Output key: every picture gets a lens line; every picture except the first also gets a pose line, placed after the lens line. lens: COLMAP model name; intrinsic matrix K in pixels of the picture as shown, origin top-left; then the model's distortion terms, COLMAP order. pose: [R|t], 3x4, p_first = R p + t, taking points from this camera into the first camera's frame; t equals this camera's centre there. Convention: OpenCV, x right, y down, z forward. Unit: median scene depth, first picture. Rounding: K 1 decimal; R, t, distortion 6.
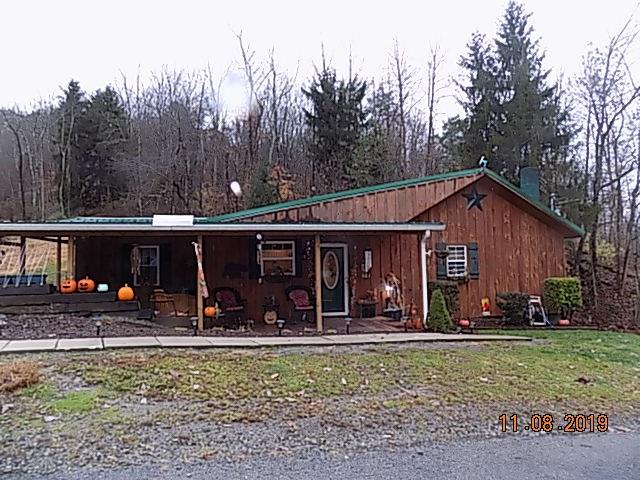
lens RADIAL K [[427.7, 0, 319.4], [0, 427.7, 241.4], [0, 0, 1]] dist [-0.041864, 0.034618]
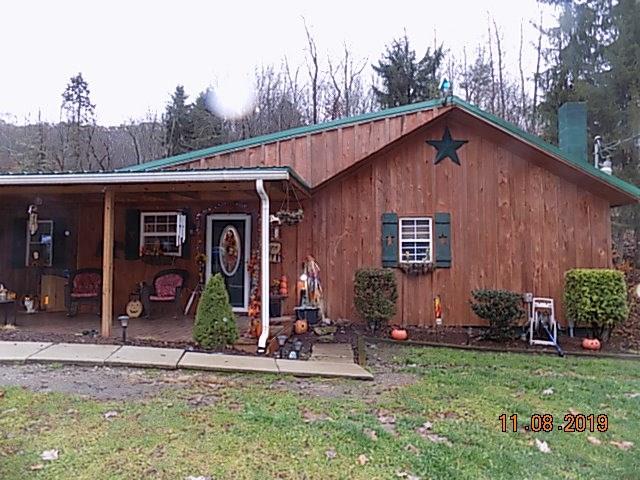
lens RADIAL K [[427.7, 0, 319.5], [0, 427.7, 239.0], [0, 0, 1]] dist [-0.041864, 0.034618]
pose [[0.958452, 0.002281, -0.285246, 0.367698], [-0.001685, 0.999996, 0.002336, 0.042031], [0.285250, -0.001759, 0.958452, 0.311643]]
